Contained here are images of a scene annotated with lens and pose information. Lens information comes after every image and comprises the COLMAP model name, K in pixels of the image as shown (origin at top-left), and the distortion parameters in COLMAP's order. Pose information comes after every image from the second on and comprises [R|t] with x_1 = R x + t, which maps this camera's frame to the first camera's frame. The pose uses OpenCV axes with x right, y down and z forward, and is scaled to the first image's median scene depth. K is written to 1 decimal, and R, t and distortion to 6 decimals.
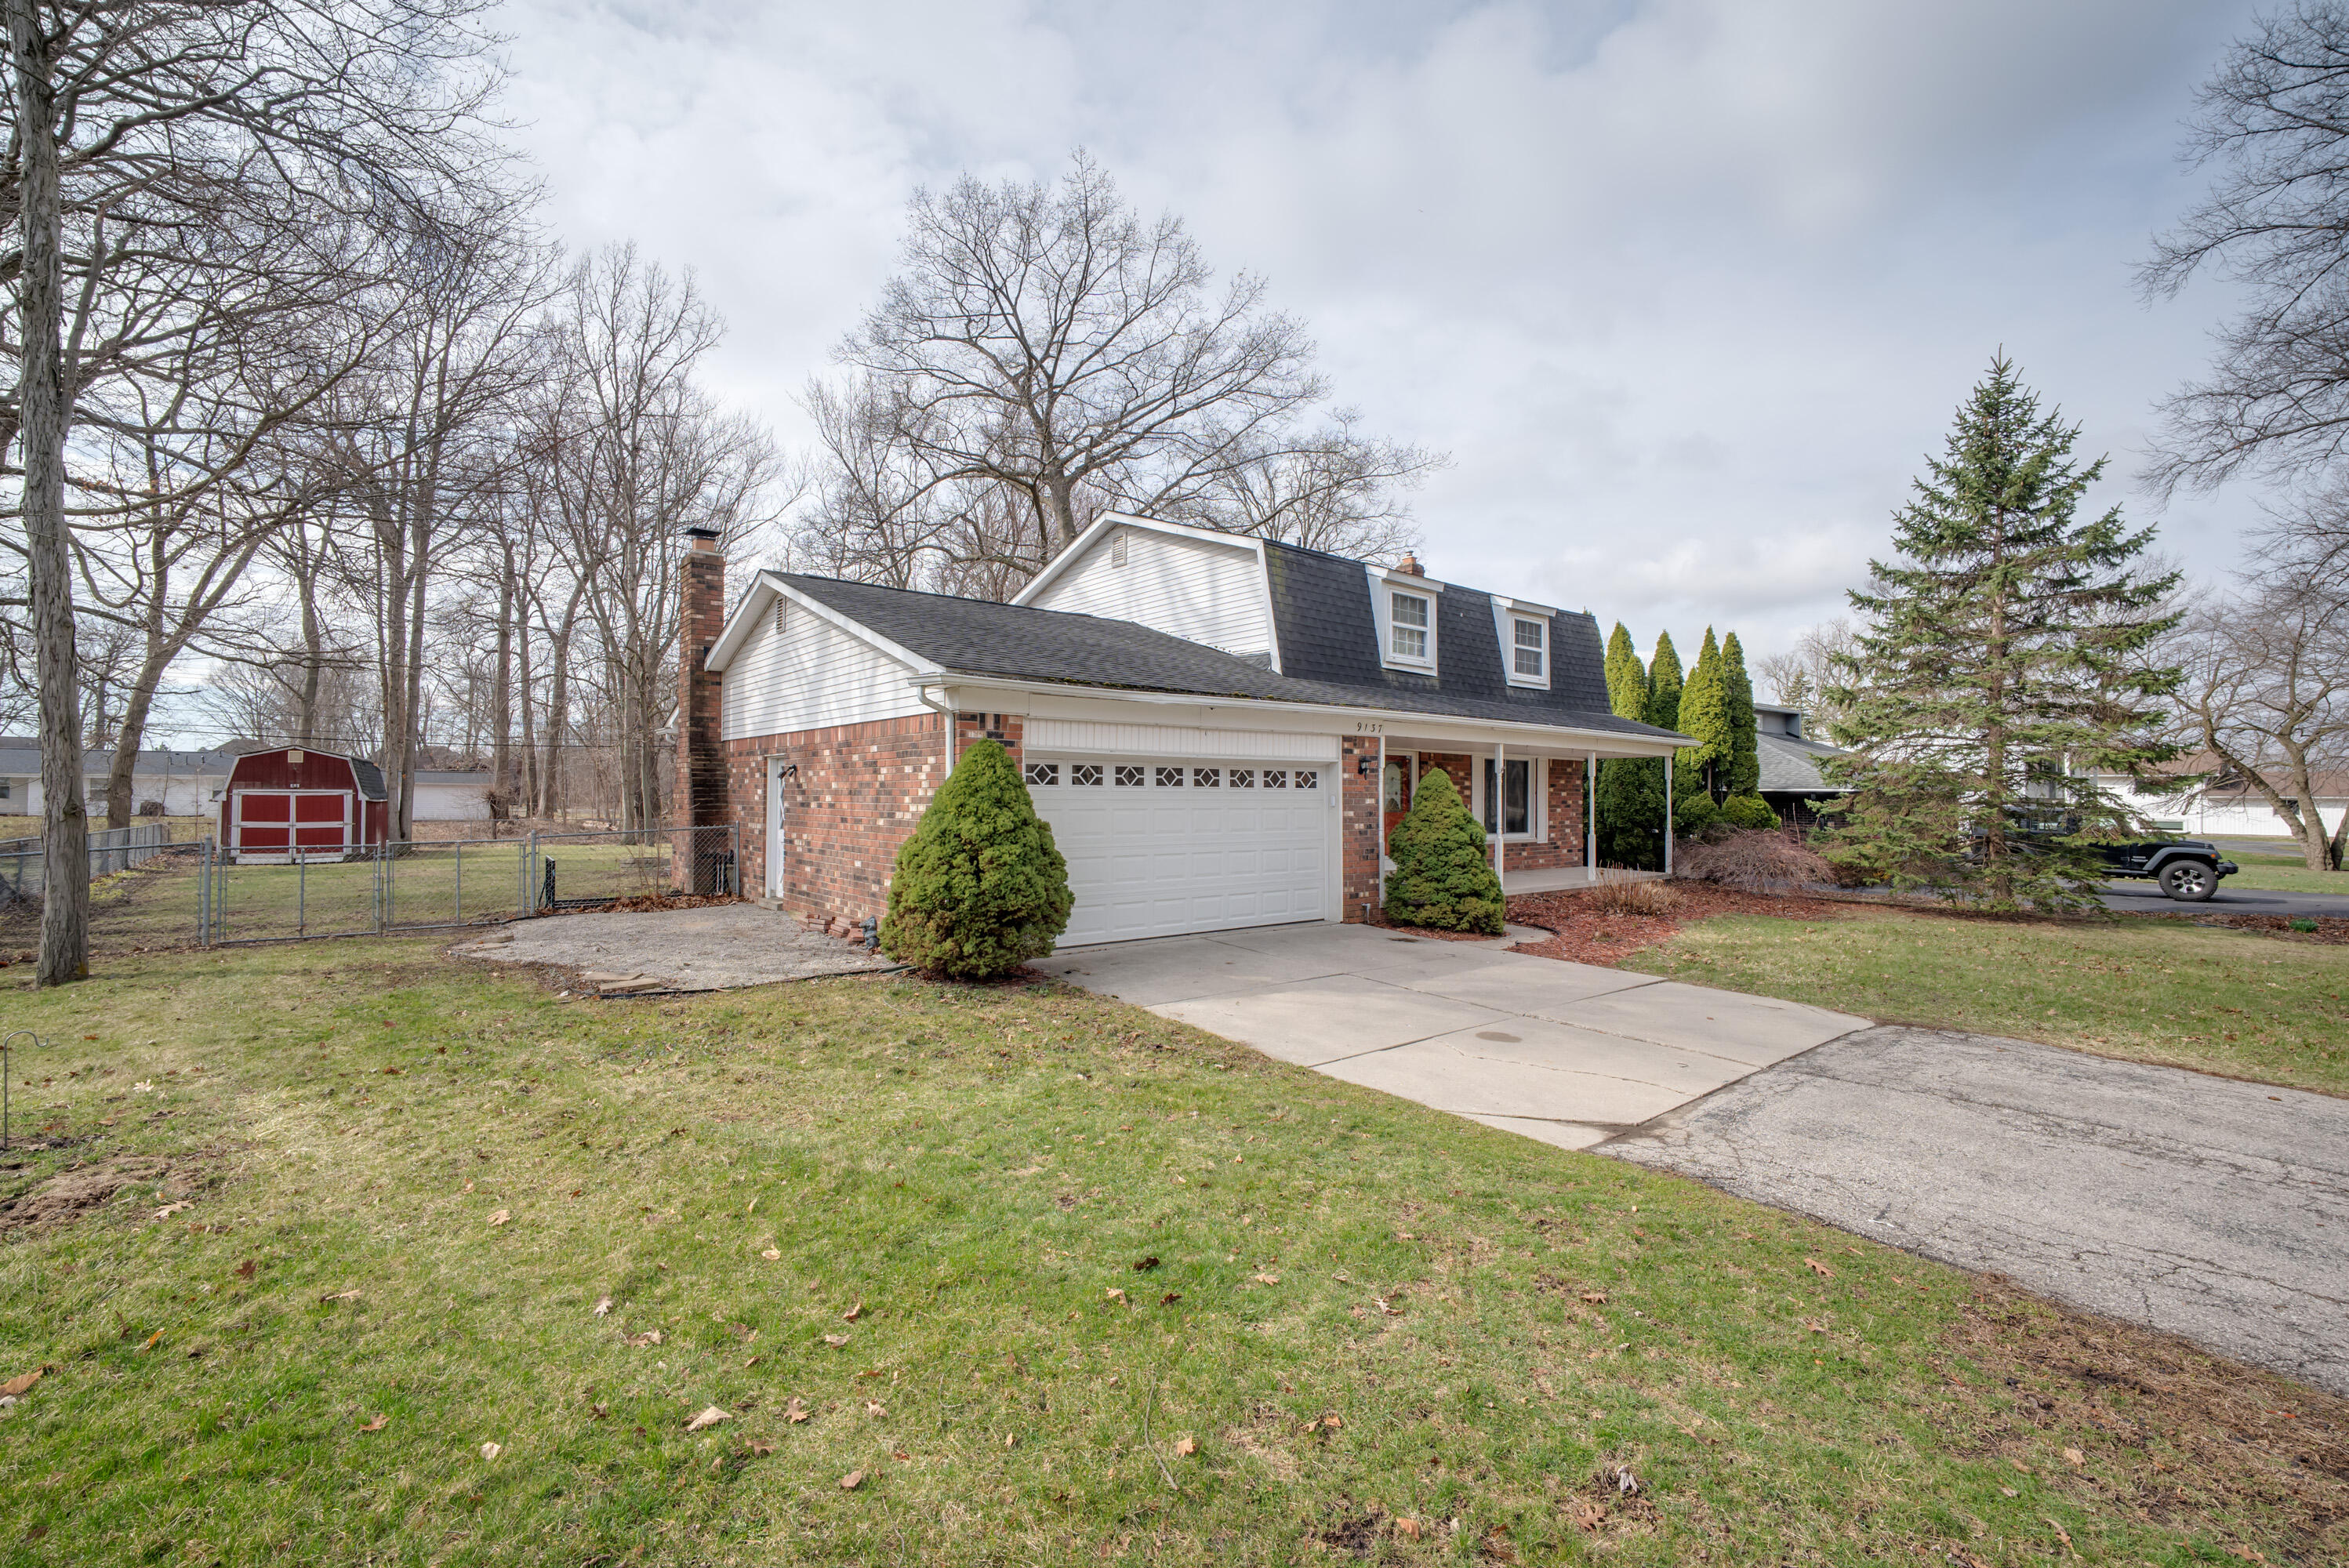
lens RADIAL K [[1000.5, 0, 1173.0], [0, 1000.5, 766.6], [0, 0, 1]] dist [-0.016130, 0.000098]
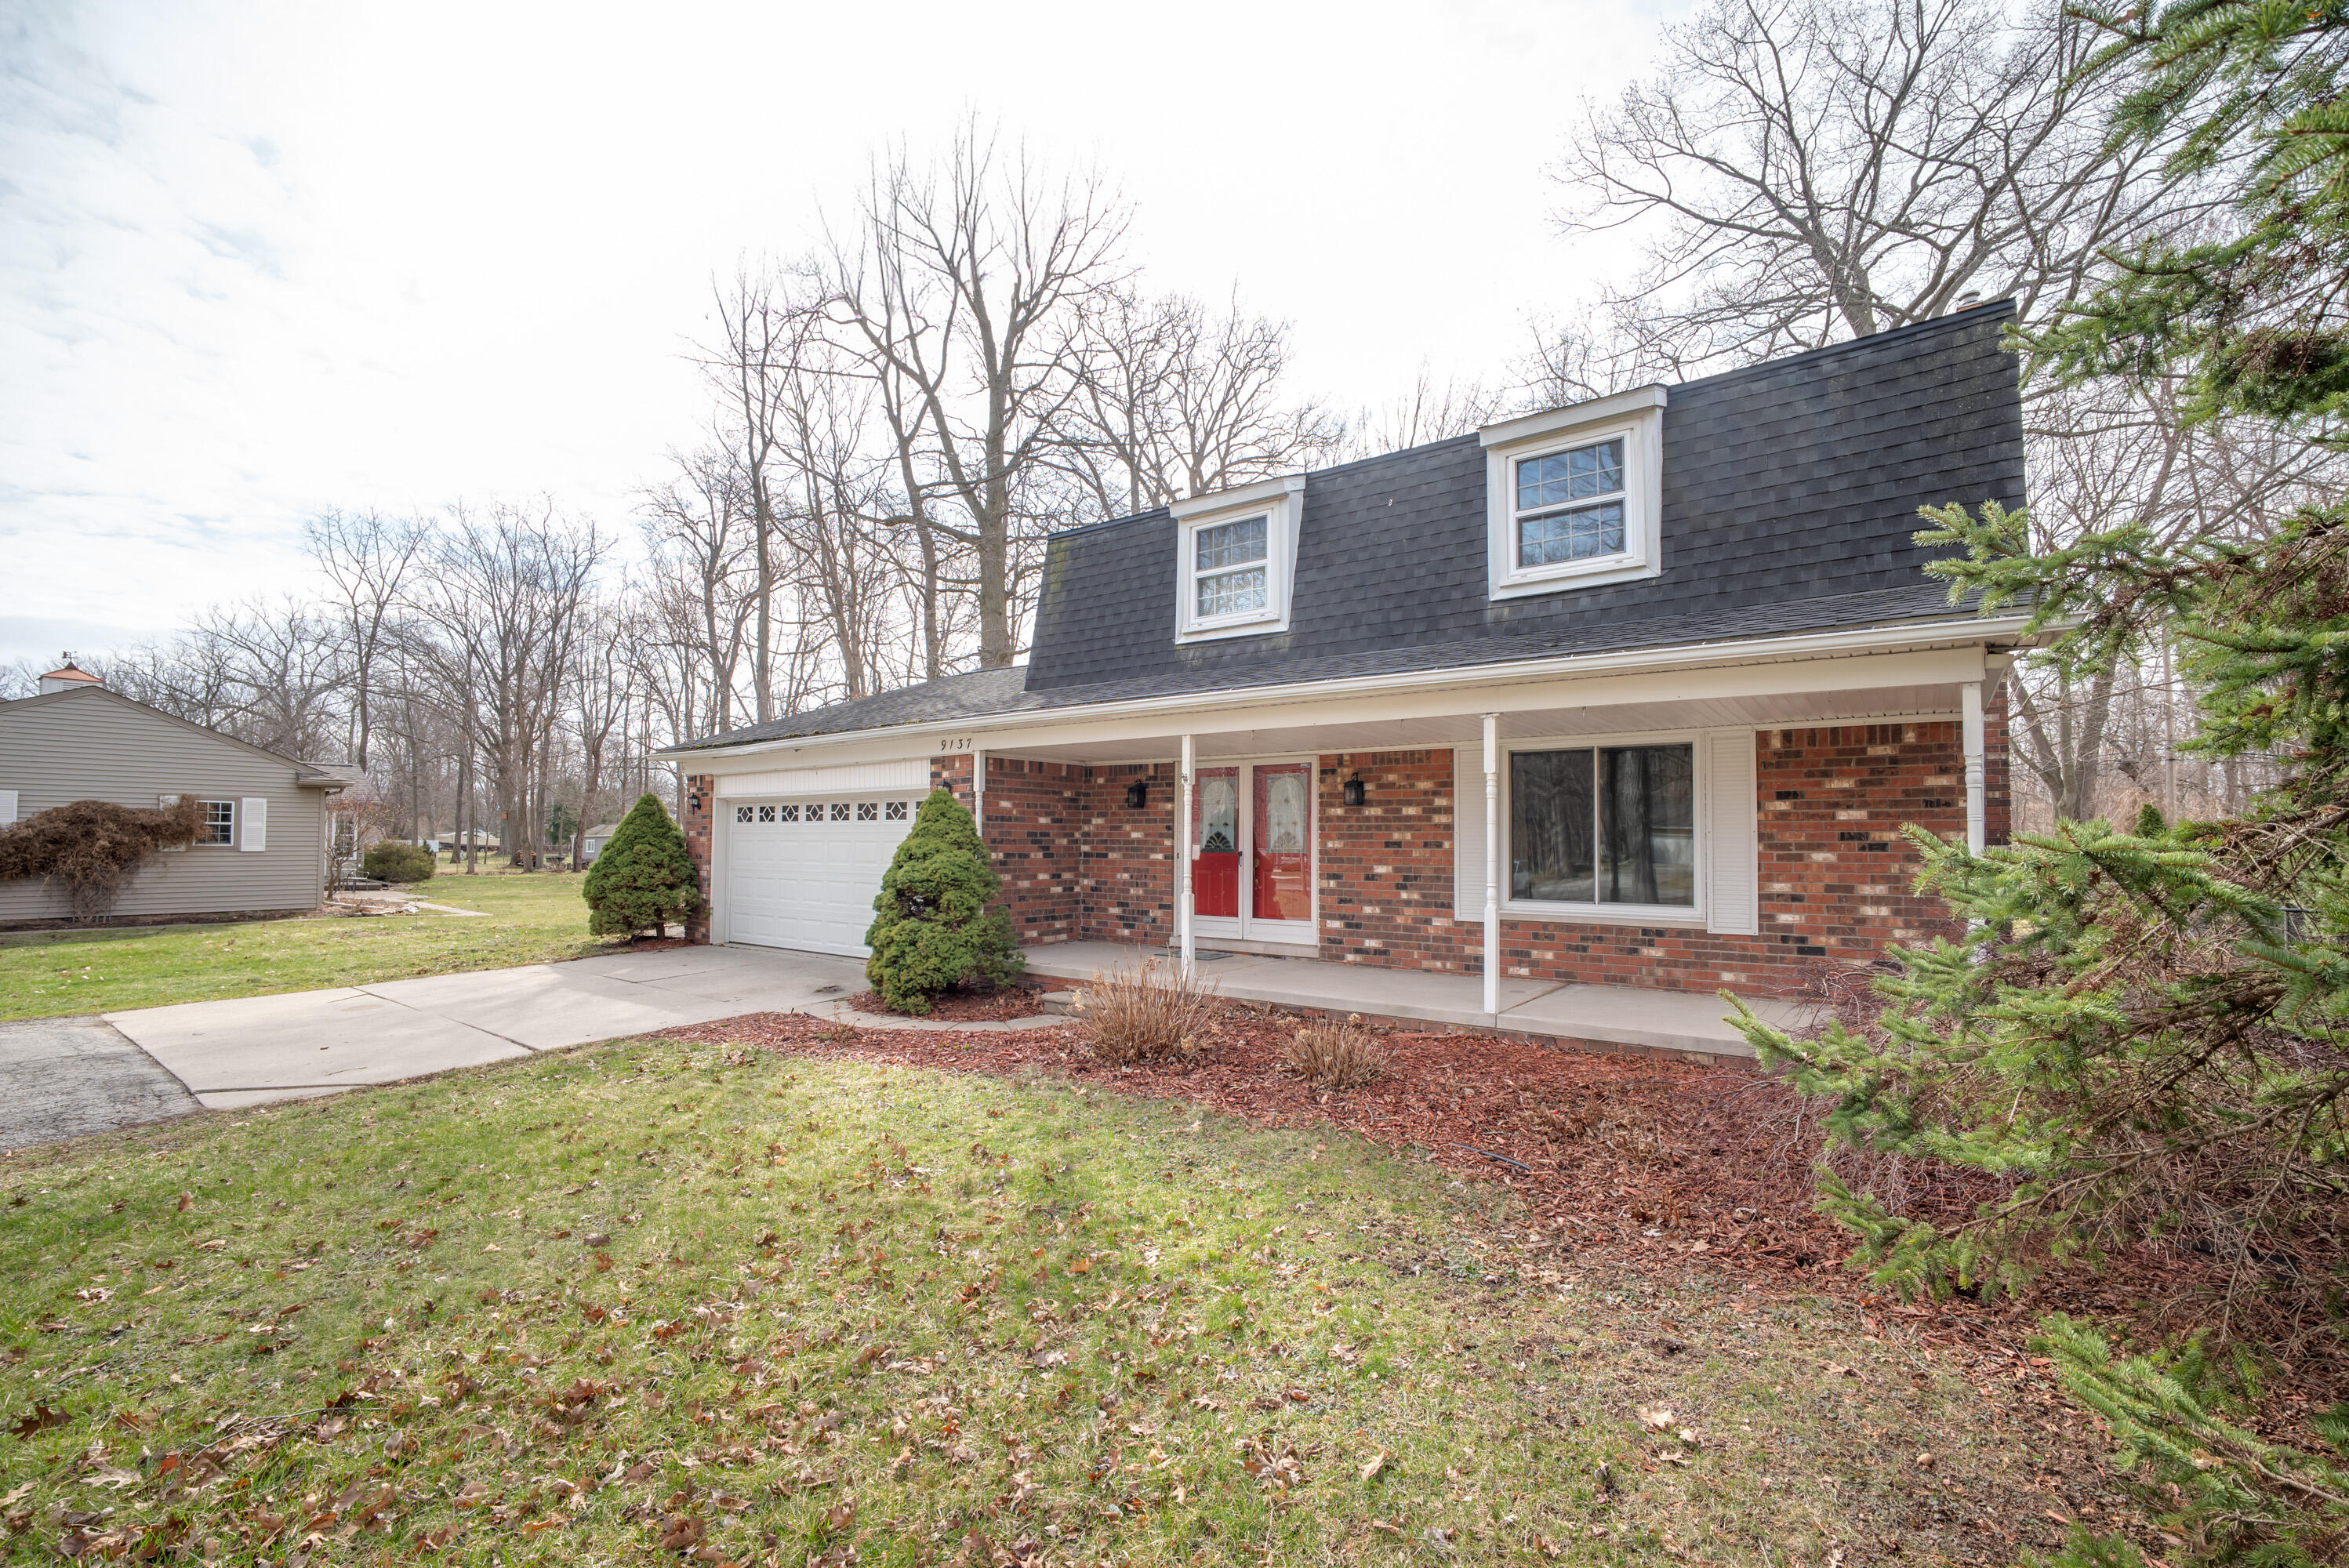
lens RADIAL K [[1000.5, 0, 1173.0], [0, 1000.5, 766.6], [0, 0, 1]] dist [-0.016130, 0.000098]
pose [[0.248681, -0.080569, -0.965229, 1.030437], [0.026396, 0.996728, -0.076398, 0.046960], [0.968226, -0.006480, 0.249994, 0.965510]]
